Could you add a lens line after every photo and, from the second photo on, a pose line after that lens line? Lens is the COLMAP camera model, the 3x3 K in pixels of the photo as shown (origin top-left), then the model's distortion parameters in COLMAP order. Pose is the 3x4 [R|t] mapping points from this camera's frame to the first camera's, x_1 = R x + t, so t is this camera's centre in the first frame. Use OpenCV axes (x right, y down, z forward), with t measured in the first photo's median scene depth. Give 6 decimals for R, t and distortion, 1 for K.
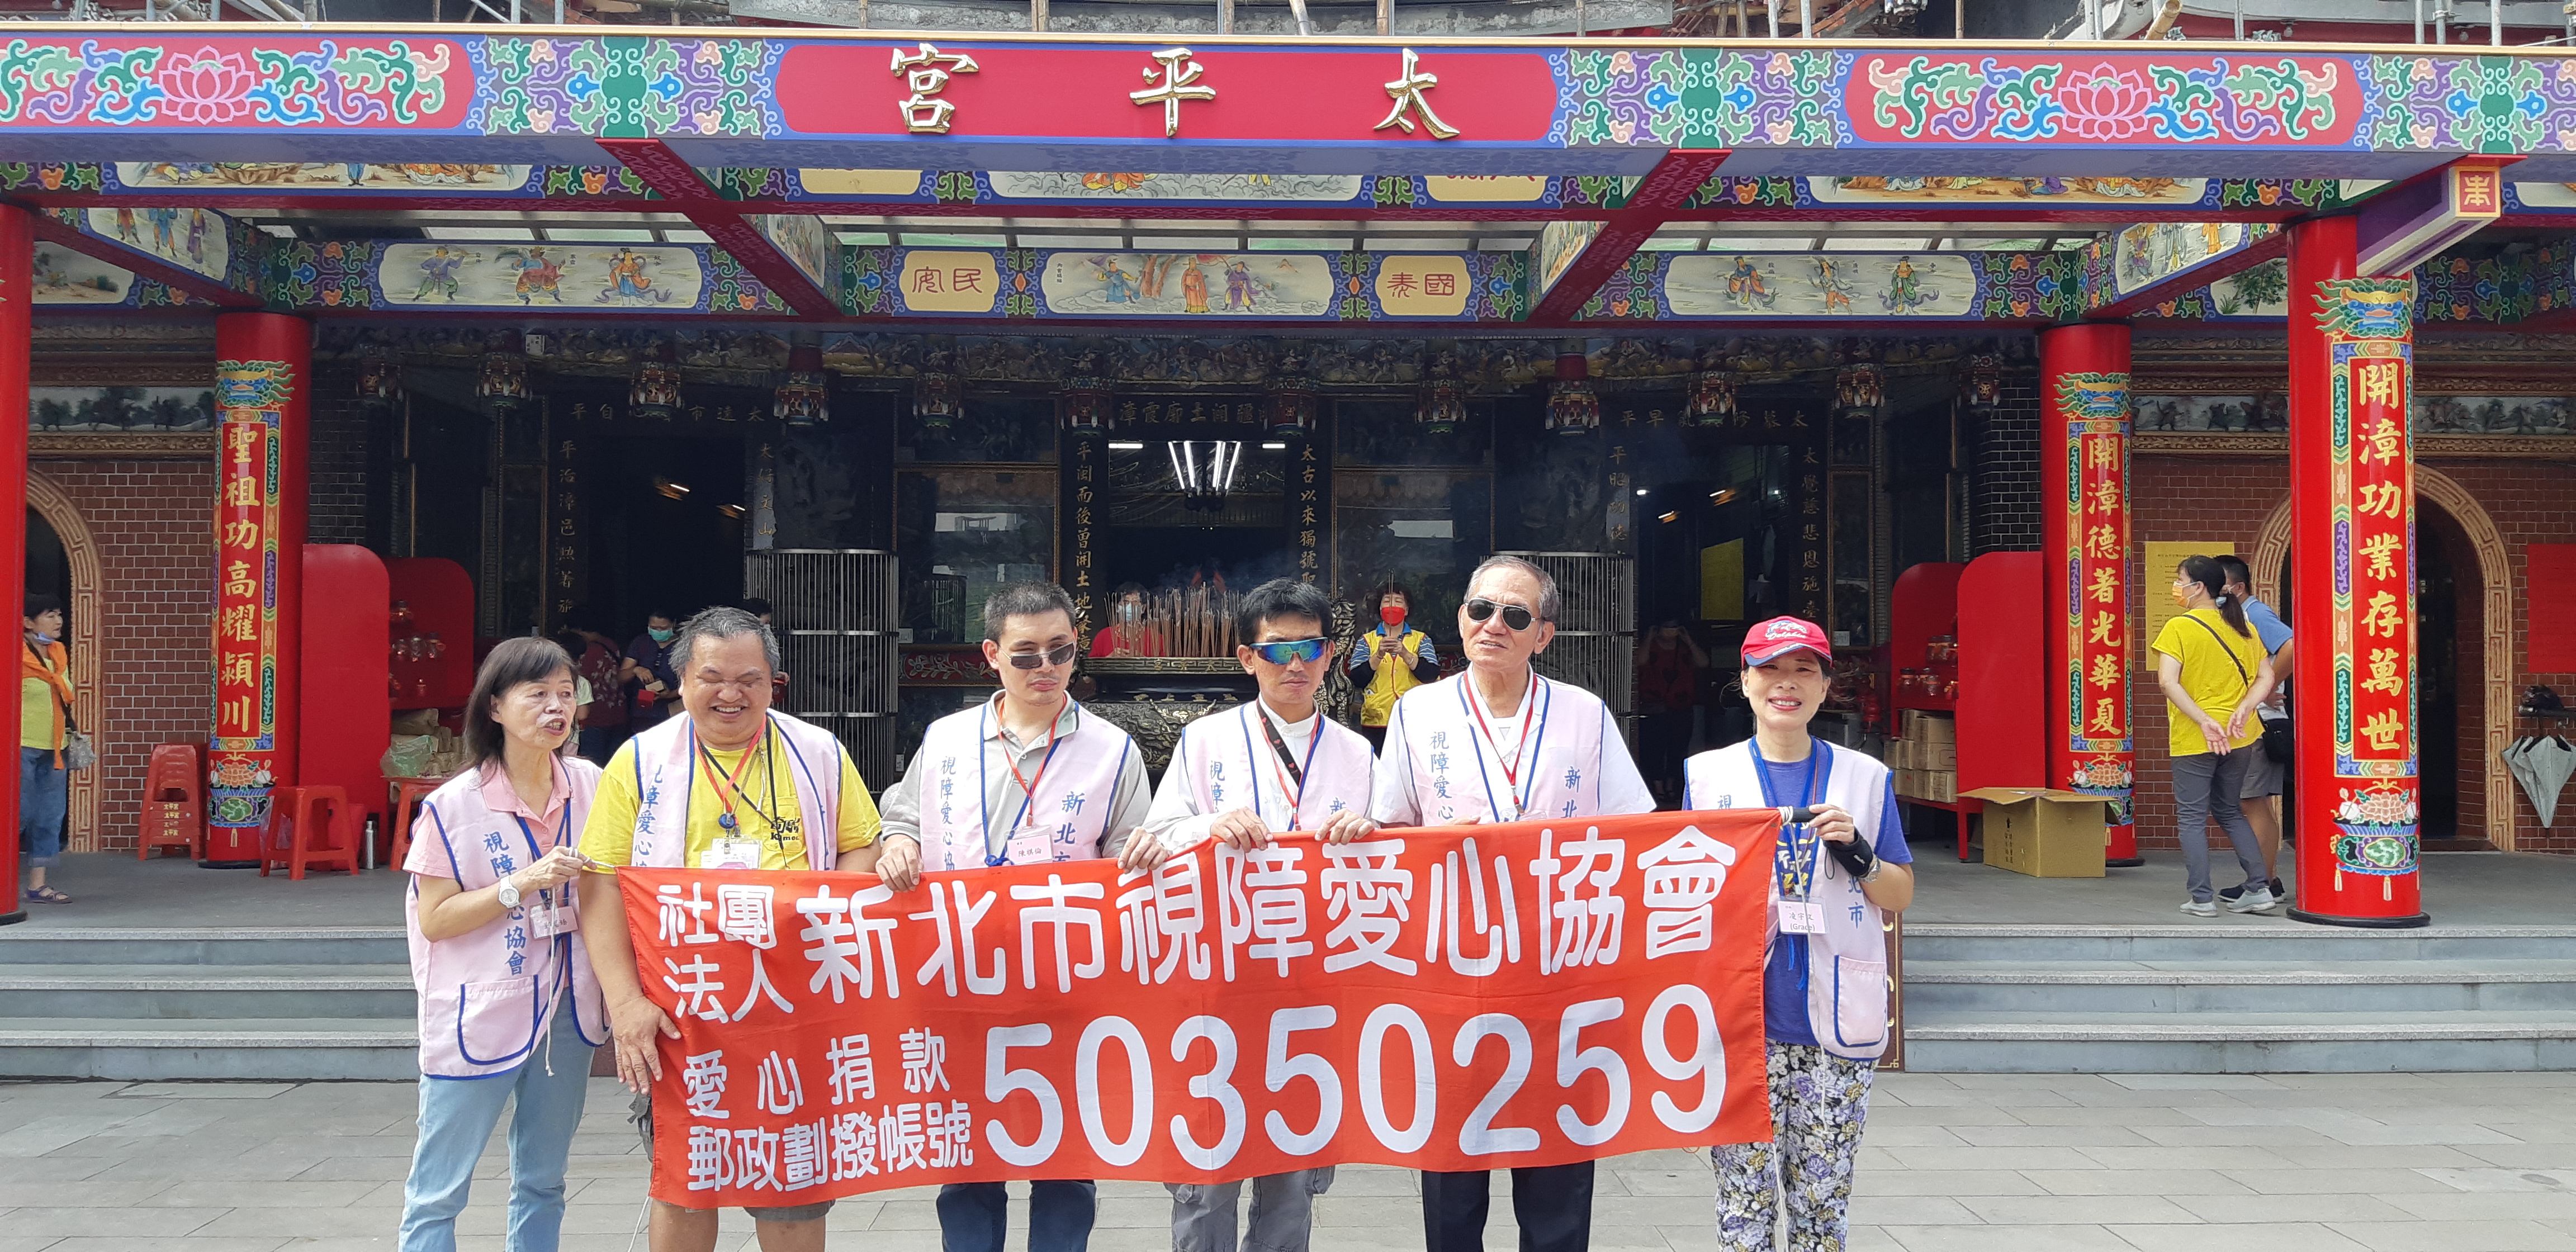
lens RADIAL K [[2010.3, 0, 1288.0], [0, 2010.3, 626.0], [0, 0, 1]] dist [0.095446, -0.167543]
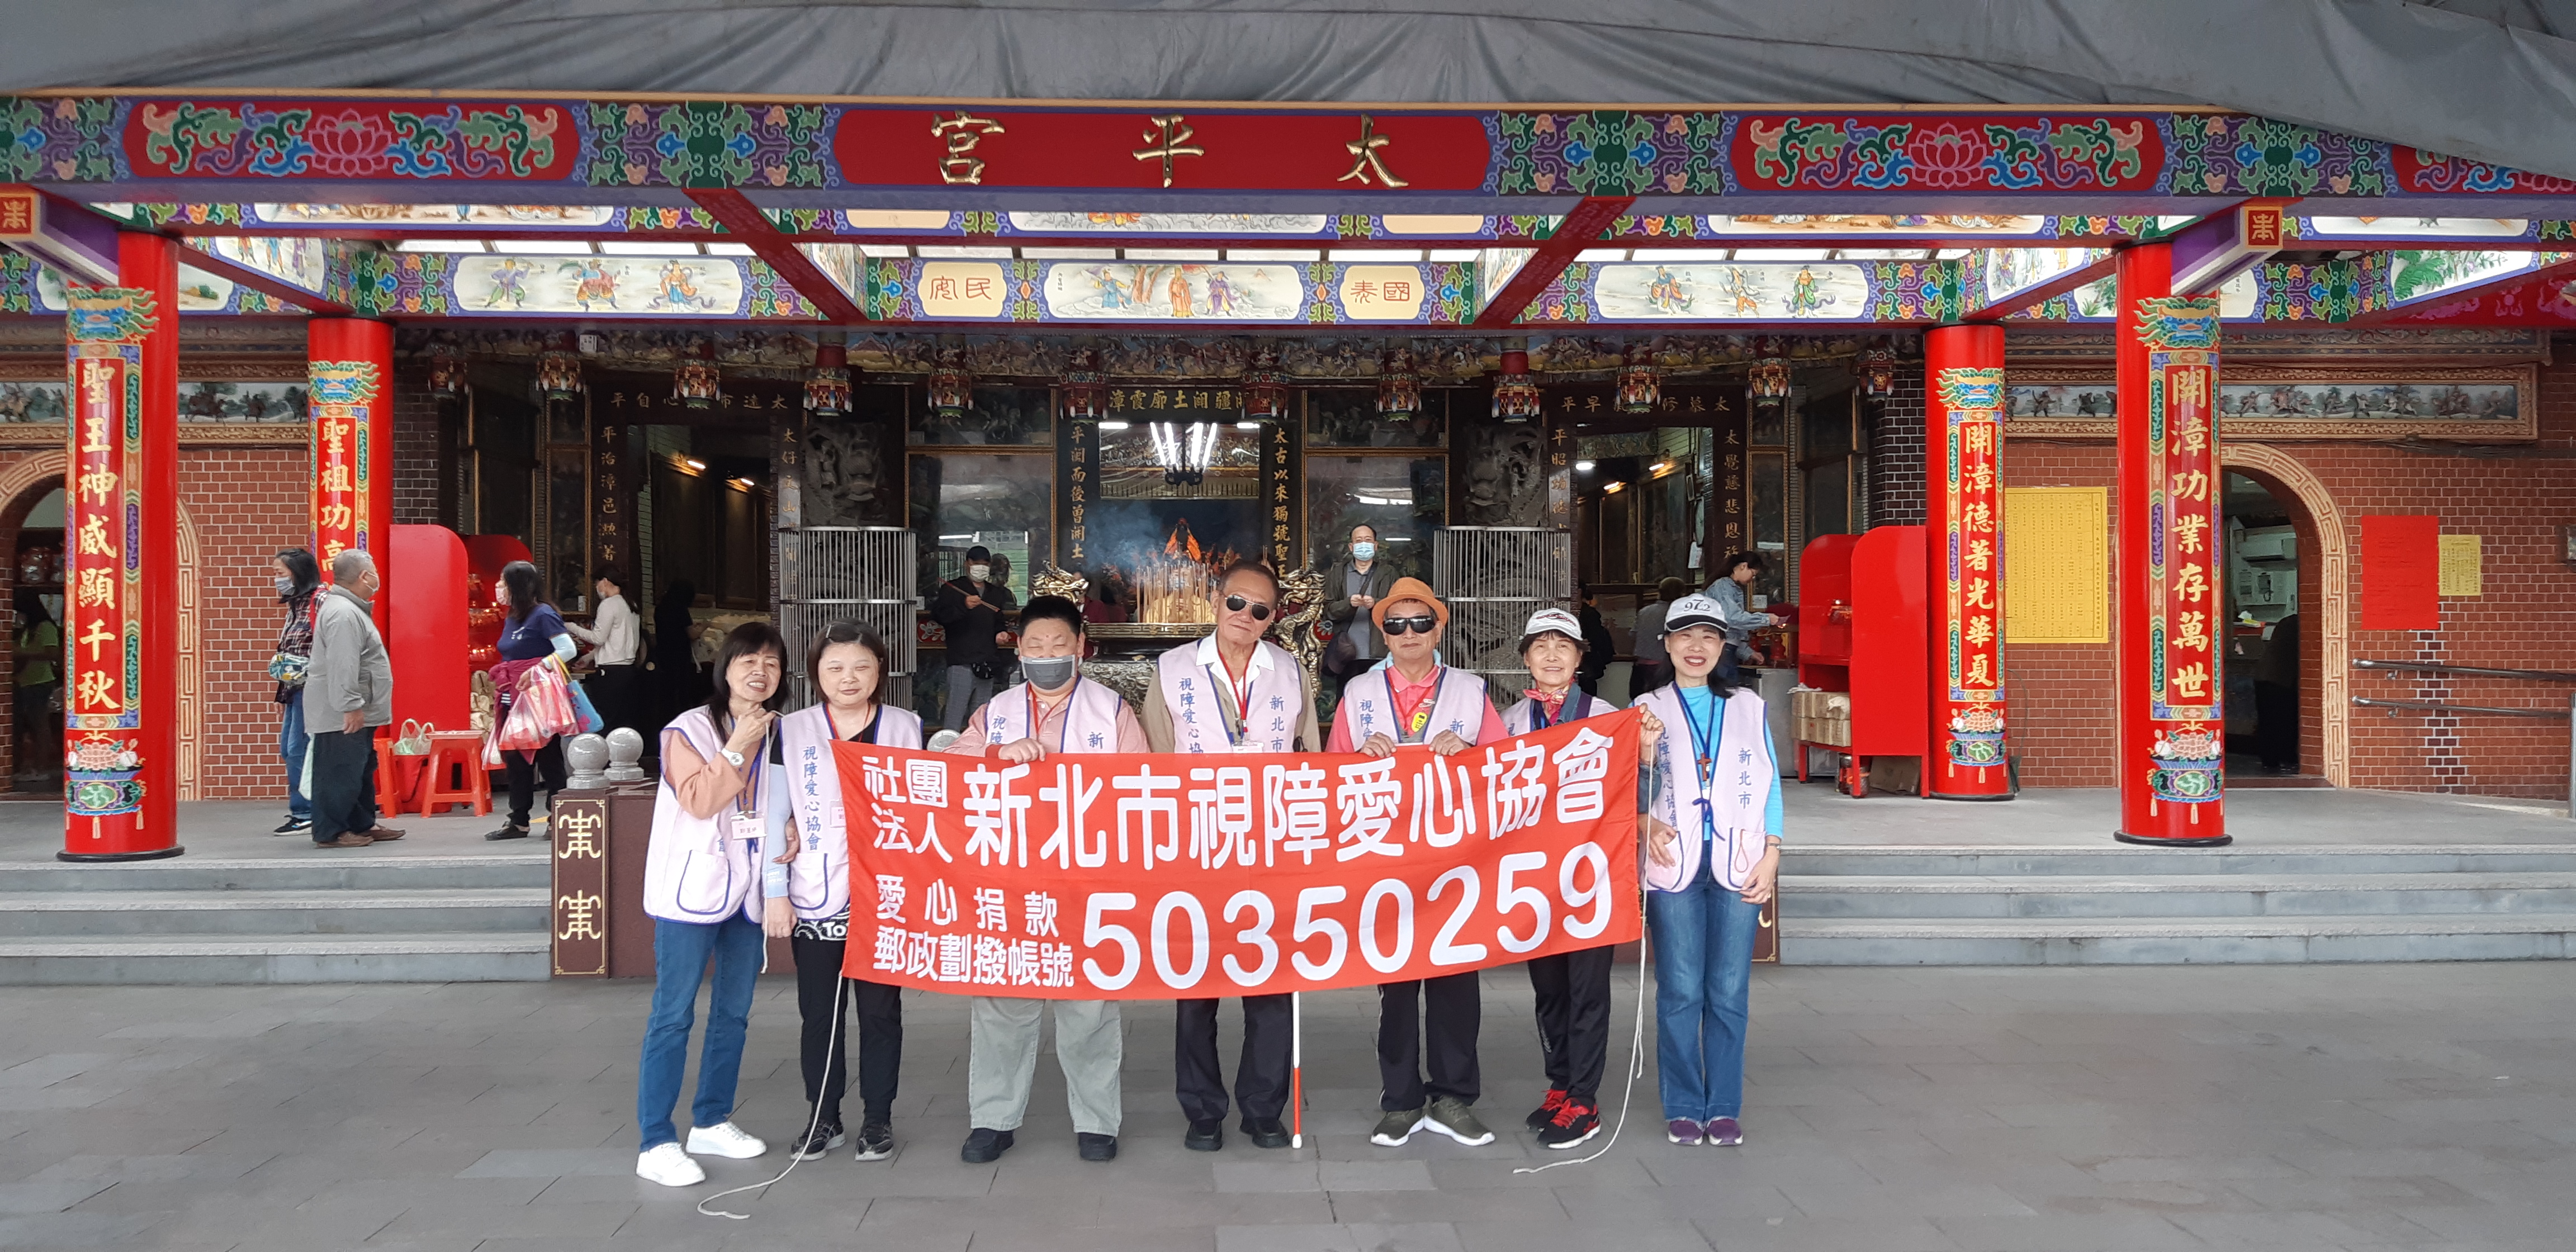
lens RADIAL K [[1998.7, 0, 1286.6], [0, 1998.7, 619.9], [0, 0, 1]] dist [0.109633, -0.188590]
pose [[0.999884, -0.004078, 0.014658, -0.003788], [0.003827, 0.999847, 0.017073, -0.004553], [-0.014725, -0.017015, 0.999747, -0.128152]]
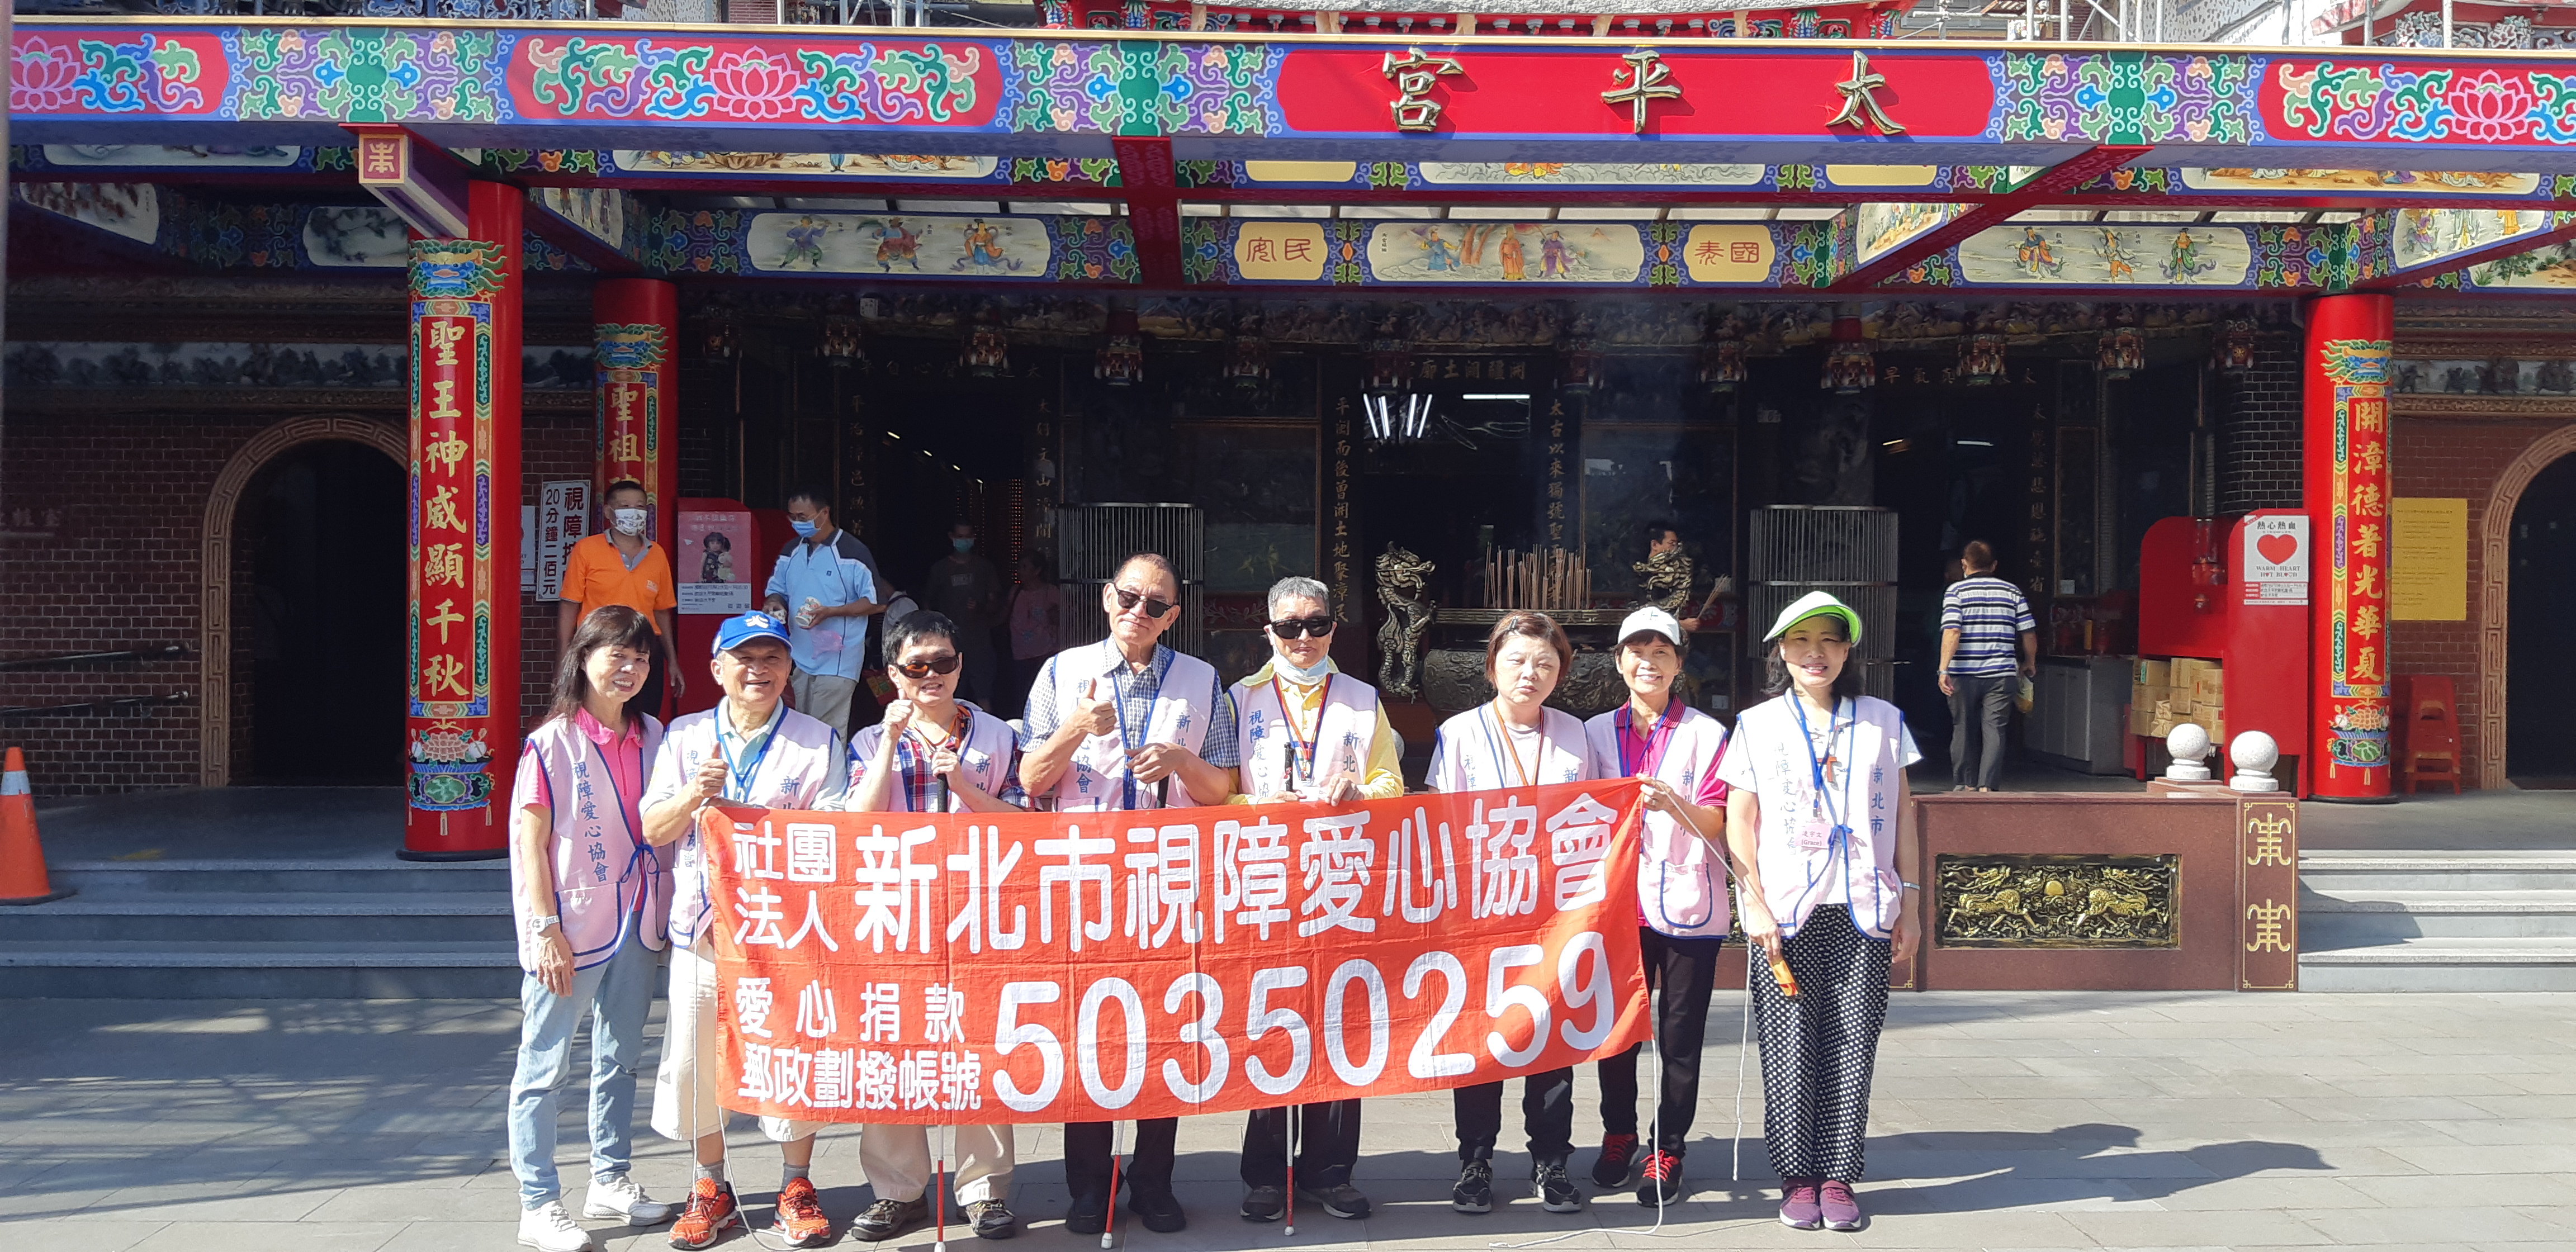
lens RADIAL K [[2012.6, 0, 1296.4], [0, 2012.6, 619.6], [0, 0, 1]] dist [0.093125, -0.169221]
pose [[0.999948, 0.002569, 0.009870, -0.169417], [-0.002869, 0.999533, 0.030434, -0.009665], [-0.009788, -0.030460, 0.999488, -0.061243]]
